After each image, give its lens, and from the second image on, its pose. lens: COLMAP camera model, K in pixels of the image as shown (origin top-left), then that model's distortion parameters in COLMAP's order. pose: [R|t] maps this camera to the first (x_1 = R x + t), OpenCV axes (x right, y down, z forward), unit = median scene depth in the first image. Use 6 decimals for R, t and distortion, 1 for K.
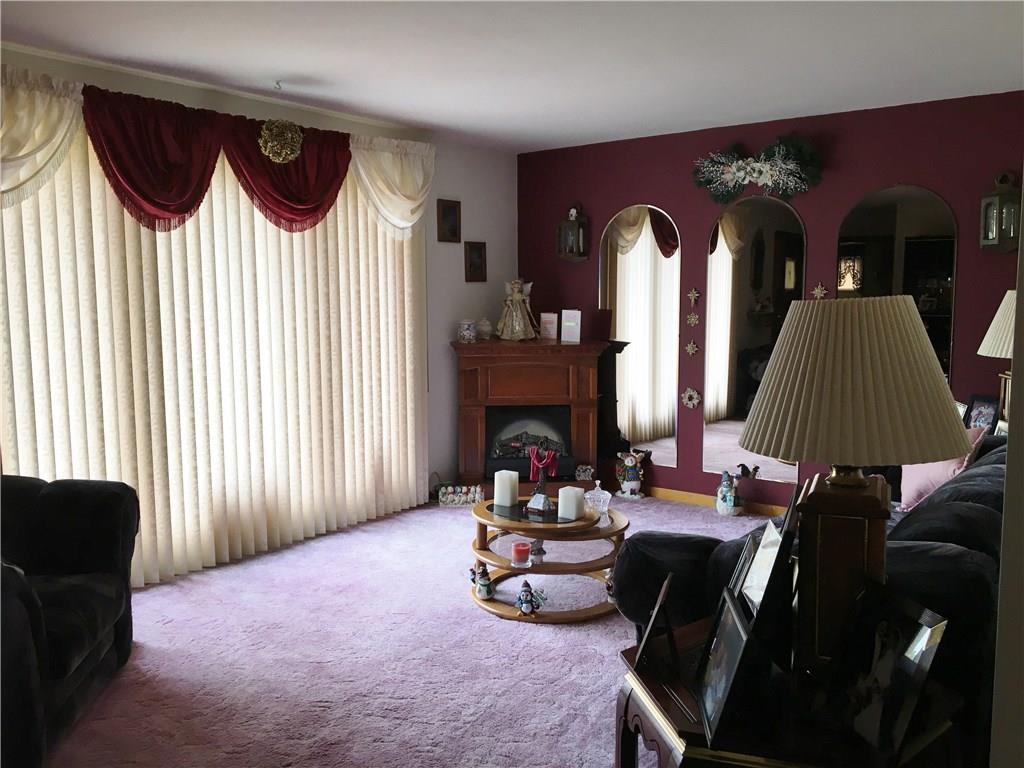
lens RADIAL K [[859.1, 0, 512.2], [0, 859.1, 384.5], [0, 0, 1]] dist [0.011364, -0.003378]
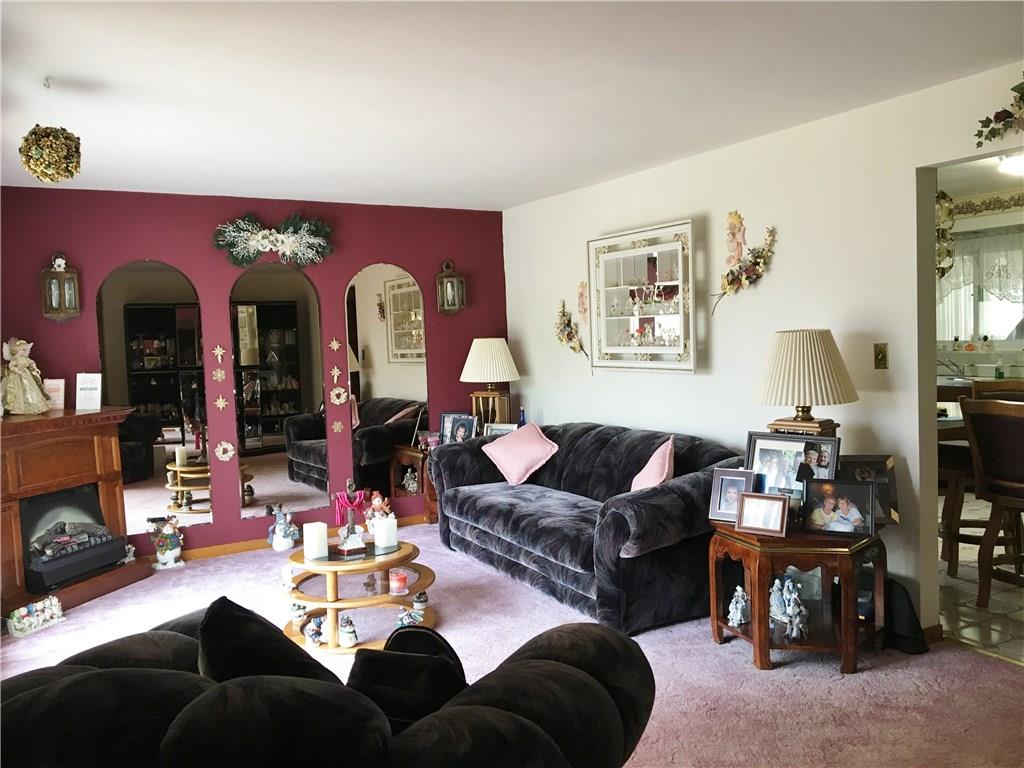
lens RADIAL K [[859.1, 0, 512.4], [0, 859.1, 384.0], [0, 0, 1]] dist [0.011364, -0.003378]
pose [[0.367991, -0.059291, 0.927937, -0.612978], [0.135104, 0.990784, 0.009728, -0.027442], [-0.919962, 0.121788, 0.372609, 0.287613]]
